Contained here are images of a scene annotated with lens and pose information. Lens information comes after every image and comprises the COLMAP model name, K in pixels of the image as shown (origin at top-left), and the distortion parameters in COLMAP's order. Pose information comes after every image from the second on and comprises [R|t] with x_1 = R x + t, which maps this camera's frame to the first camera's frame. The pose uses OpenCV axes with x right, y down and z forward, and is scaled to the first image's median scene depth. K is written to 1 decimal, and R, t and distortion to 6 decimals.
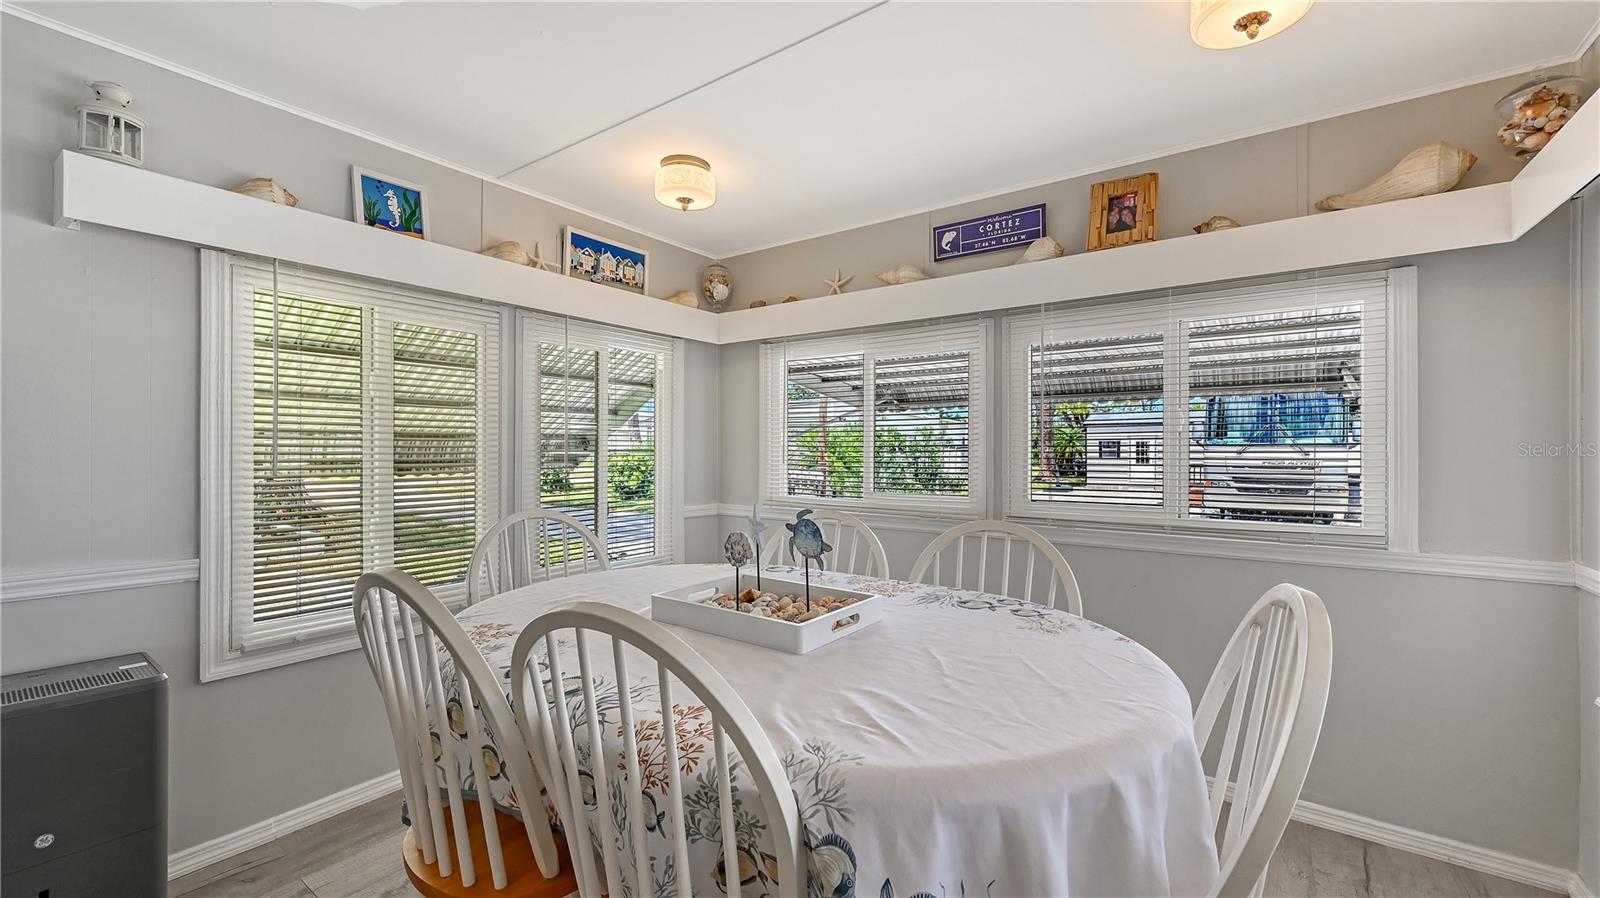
lens RADIAL K [[639.8, 0, 806.7], [0, 639.8, 449.4], [0, 0, 1]] dist [-0.001015, 0.000629]
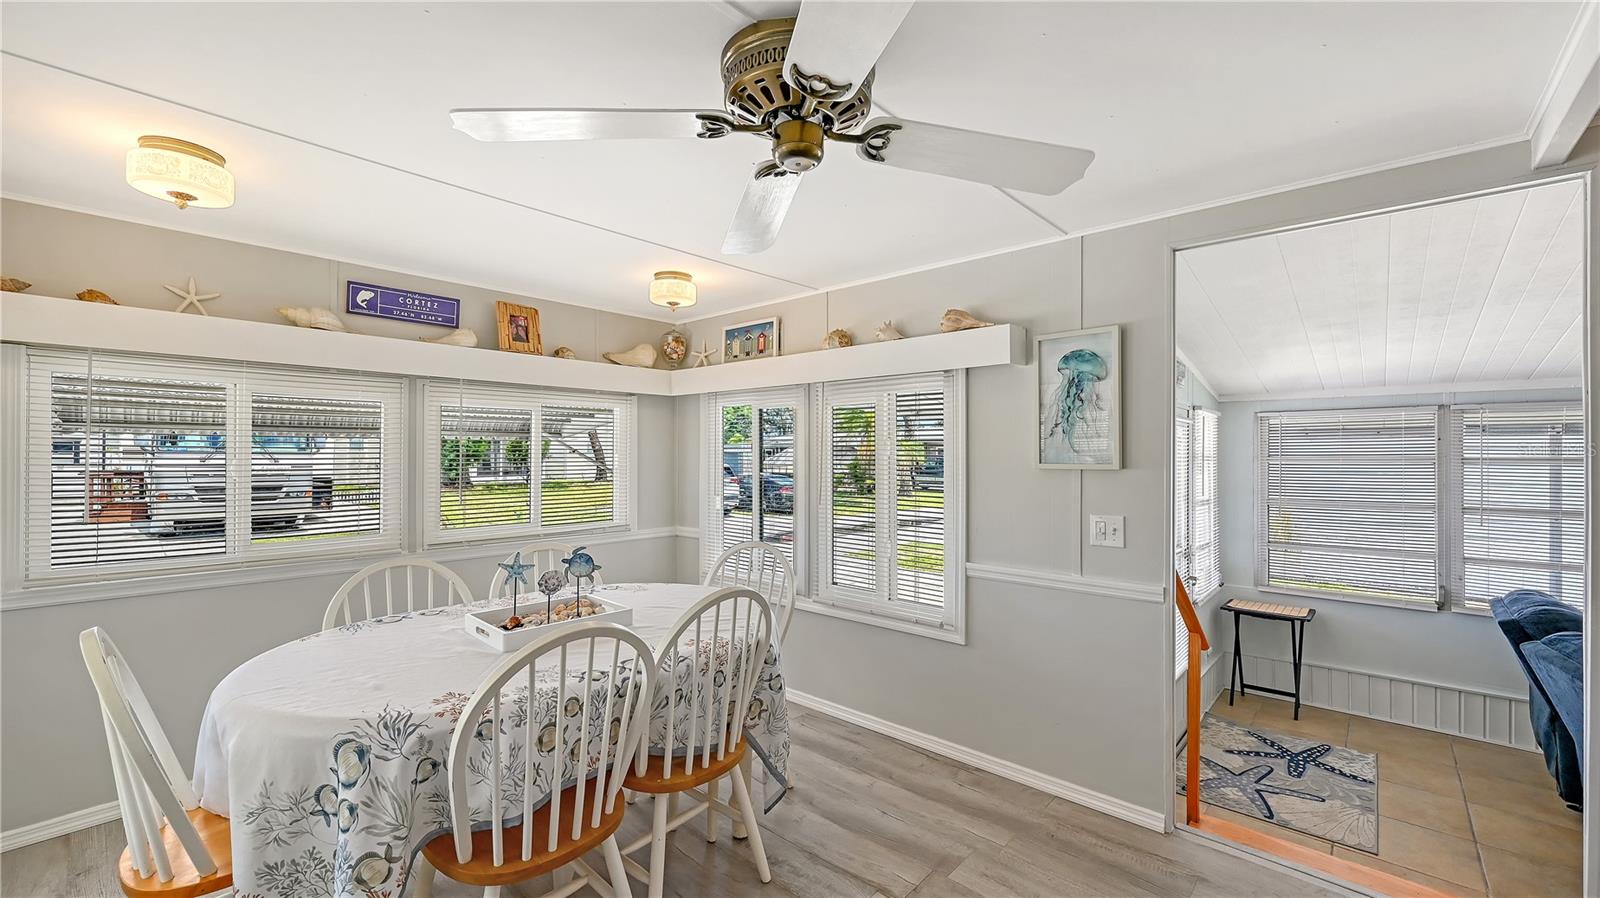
lens RADIAL K [[639.8, 0, 813.3], [0, 639.8, 443.7], [0, 0, 1]] dist [-0.001015, 0.000629]
pose [[0.113409, 0.015352, 0.993430, -0.817278], [-0.009755, 0.999850, -0.014337, -0.078764], [-0.993501, -0.008065, 0.113541, 0.132672]]
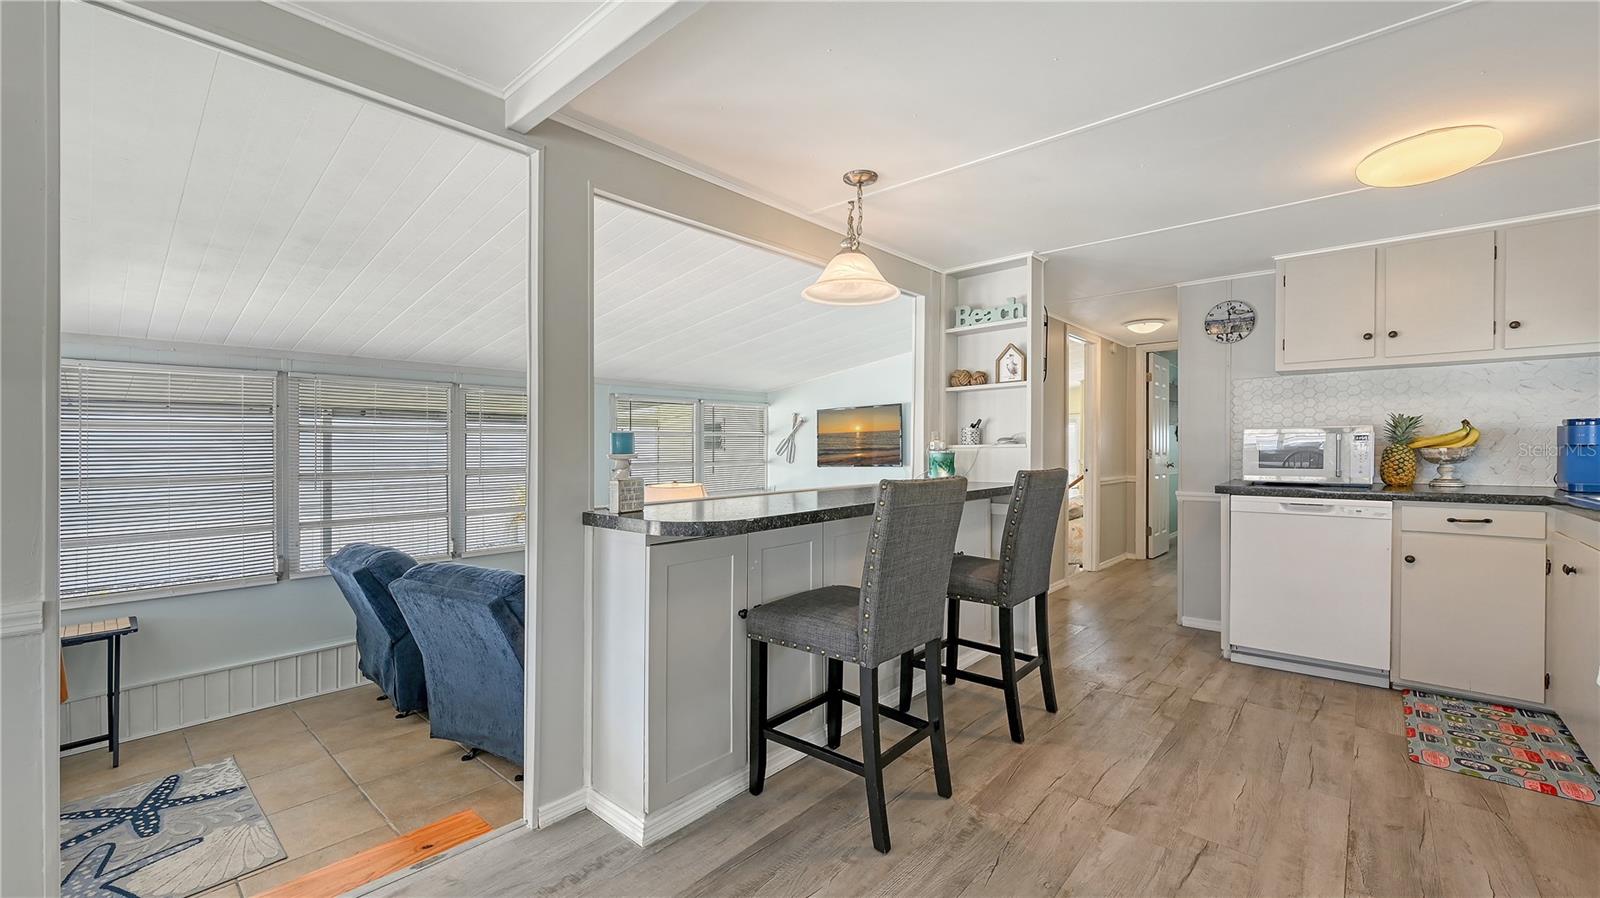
lens RADIAL K [[639.8, 0, 799.0], [0, 639.8, 451.8], [0, 0, 1]] dist [-0.001015, 0.000629]
pose [[-0.992925, 0.005690, 0.118606, -0.478017], [0.005415, 0.999982, -0.002635, -0.000917], [-0.118619, -0.001974, -0.992938, 0.158513]]
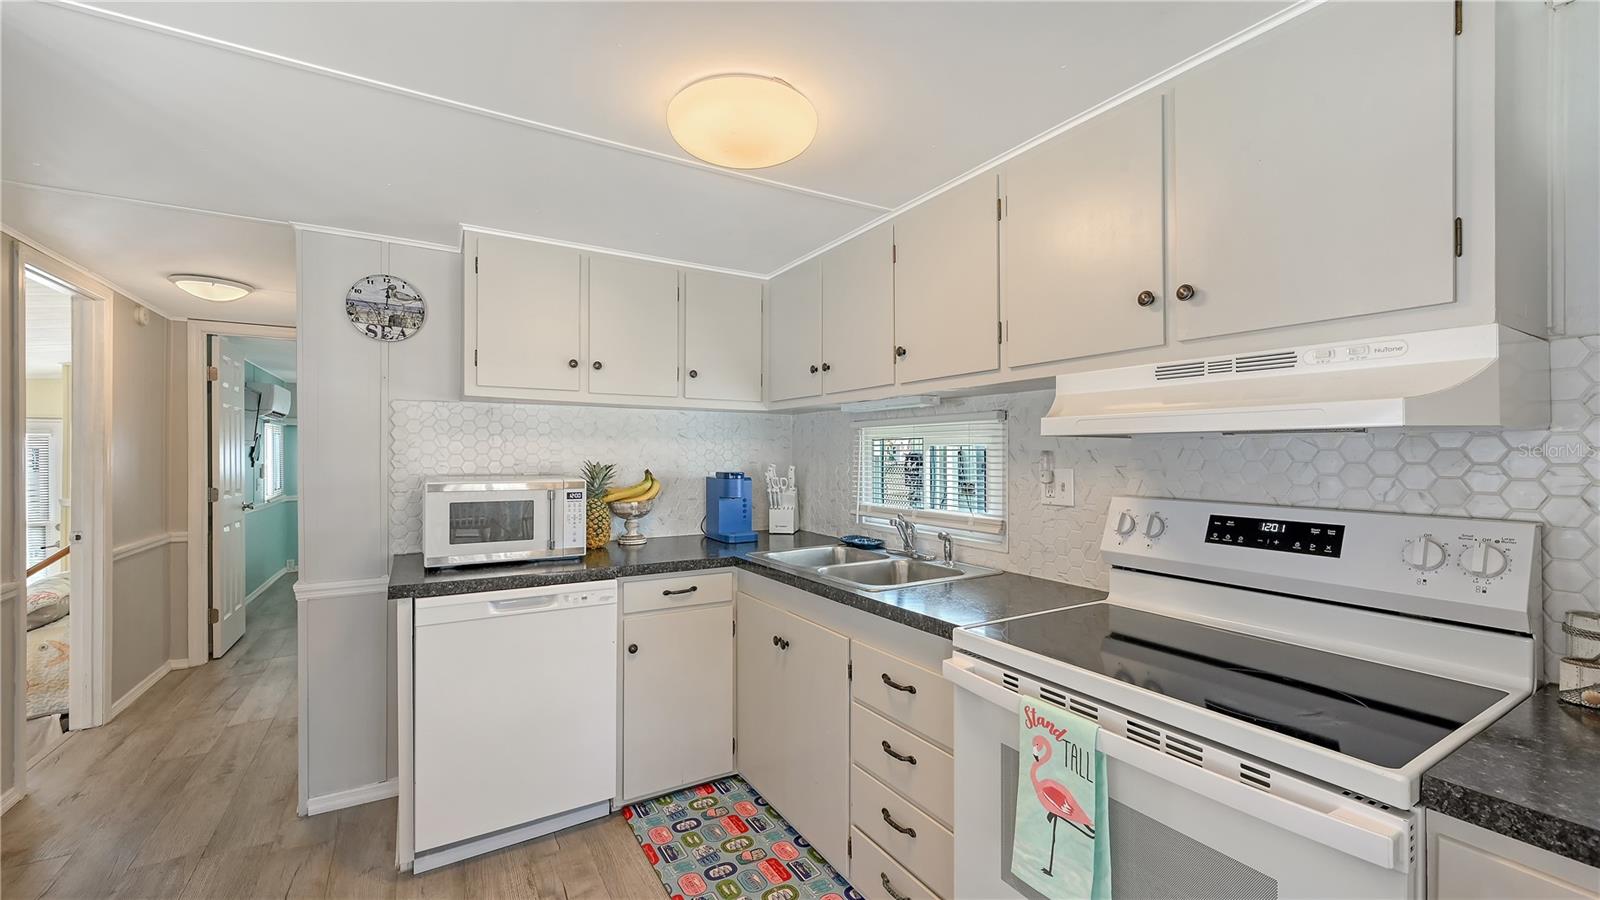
lens RADIAL K [[639.8, 0, 807.4], [0, 639.8, 459.9], [0, 0, 1]] dist [-0.001015, 0.000629]
pose [[-0.403768, 0.008128, -0.914825, -0.692842], [0.004265, 0.999966, 0.007003, -0.086551], [0.914852, -0.001074, -0.403789, -0.528180]]
